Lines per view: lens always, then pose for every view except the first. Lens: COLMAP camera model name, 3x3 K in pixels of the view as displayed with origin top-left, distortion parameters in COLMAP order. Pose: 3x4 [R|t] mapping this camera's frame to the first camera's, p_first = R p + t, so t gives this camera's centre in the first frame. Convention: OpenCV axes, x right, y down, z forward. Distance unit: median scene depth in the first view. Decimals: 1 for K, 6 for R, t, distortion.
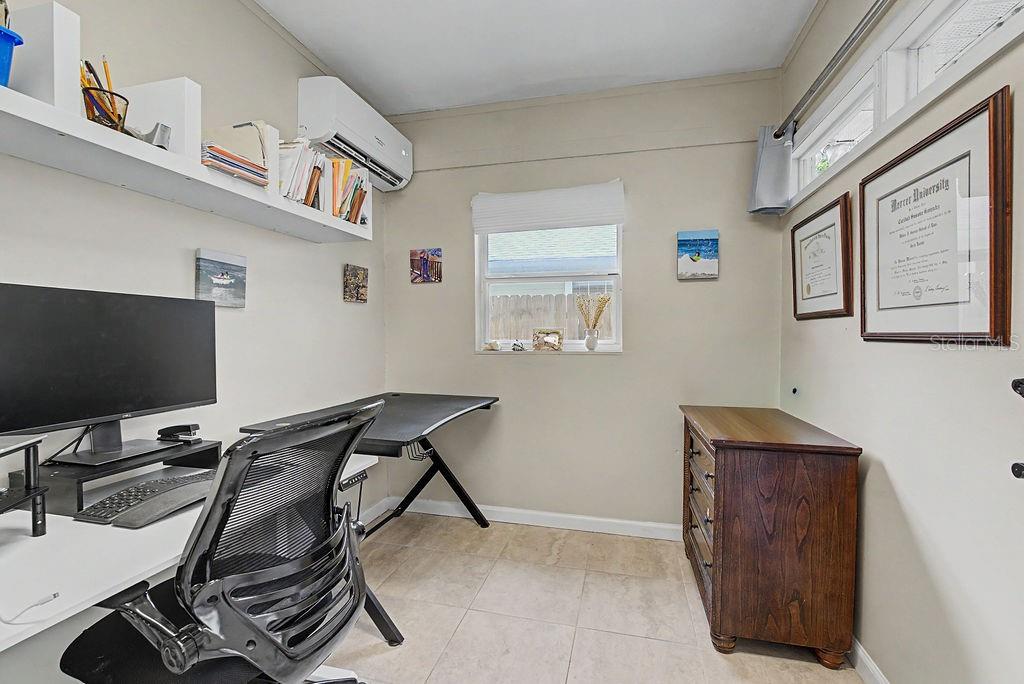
lens RADIAL K [[471.1, 0, 508.0], [0, 471.1, 340.6], [0, 0, 1]] dist [-0.008818, 0.002430]
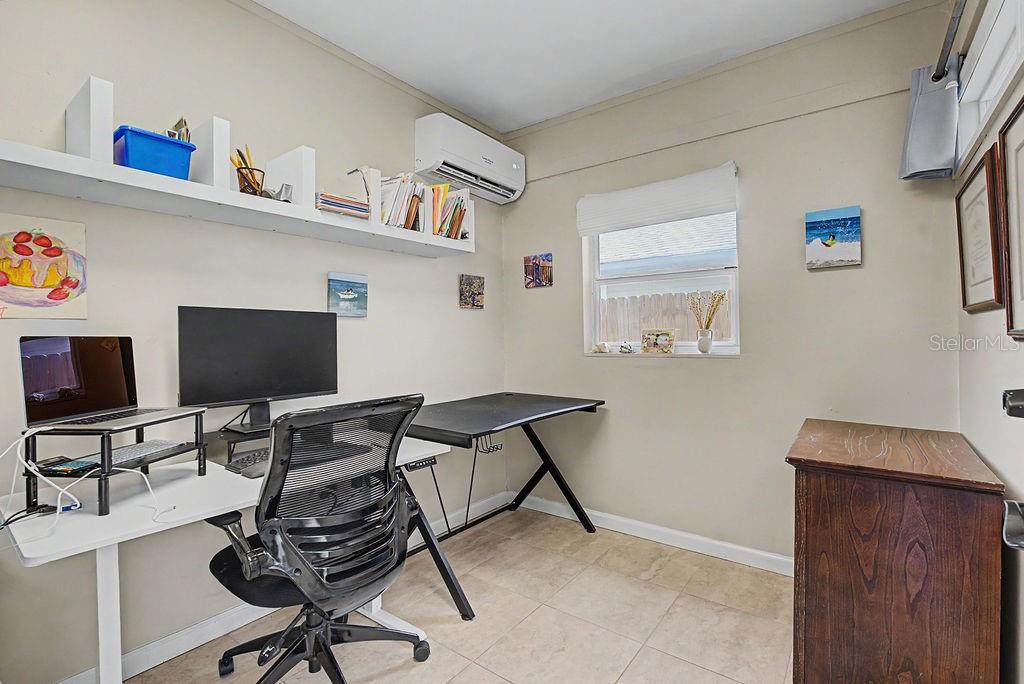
lens RADIAL K [[471.1, 0, 468.3], [0, 471.1, 333.8], [0, 0, 1]] dist [-0.008818, 0.002430]
pose [[0.915720, -0.012336, -0.401628, 0.166685], [0.004577, 0.999784, -0.020271, 0.000241], [0.401792, 0.016724, 0.915578, -0.015456]]
